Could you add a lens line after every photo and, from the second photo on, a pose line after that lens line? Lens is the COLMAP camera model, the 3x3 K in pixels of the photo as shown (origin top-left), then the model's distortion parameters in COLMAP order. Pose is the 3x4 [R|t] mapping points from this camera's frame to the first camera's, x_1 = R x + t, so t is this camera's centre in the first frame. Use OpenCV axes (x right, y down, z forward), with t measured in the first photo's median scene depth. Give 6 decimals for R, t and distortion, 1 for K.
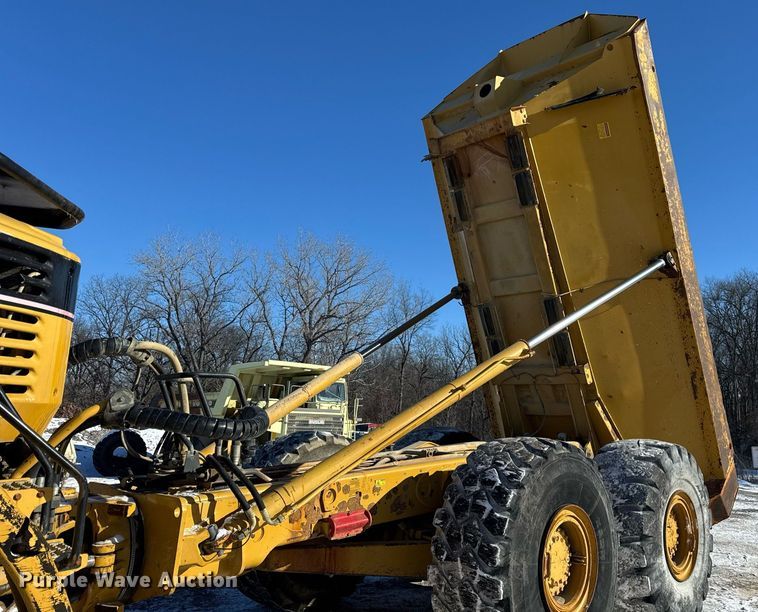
lens RADIAL K [[631.4, 0, 449.0], [0, 631.4, 270.9], [0, 0, 1]] dist [0.070710, -0.076992]
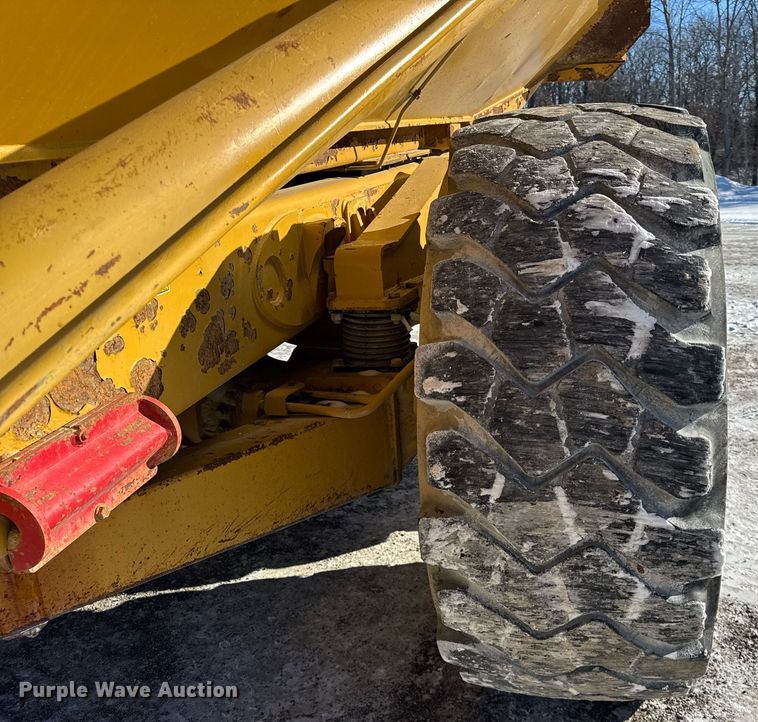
lens RADIAL K [[691.5, 0, 517.7], [0, 691.5, 372.7], [0, 0, 1]] dist [0.113617, -0.153592]
pose [[0.834091, -0.207354, 0.511171, -0.152960], [-0.080591, 0.870912, 0.484785, 0.237249], [-0.545708, -0.445551, 0.709709, 0.780189]]
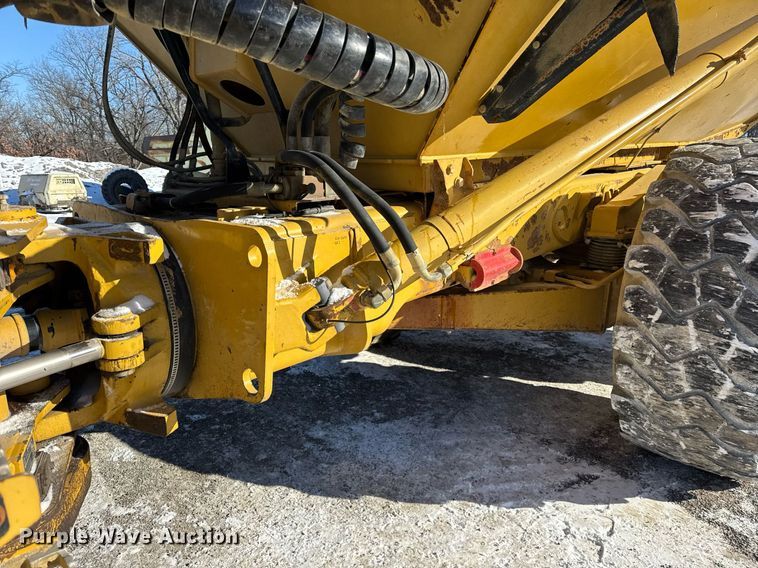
lens RADIAL K [[528.0, 0, 381.8], [0, 528.0, 286.6], [0, 0, 1]] dist [0.067255, -0.083427]
pose [[0.999730, 0.003250, -0.023011, -0.264236], [0.007146, 0.899218, 0.437442, 0.185686], [0.022113, -0.437488, 0.898952, 0.526921]]
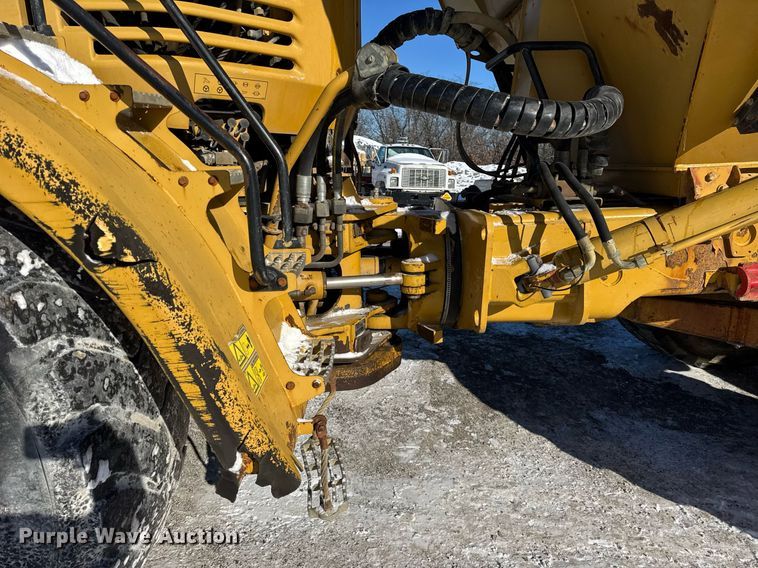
lens RADIAL K [[528.0, 0, 381.8], [0, 528.0, 286.6], [0, 0, 1]] dist [0.067255, -0.083427]
pose [[0.697427, 0.152213, -0.700304, -0.063084], [0.159739, 0.919583, 0.358957, 0.164044], [0.698626, -0.362212, 0.617028, 0.435977]]
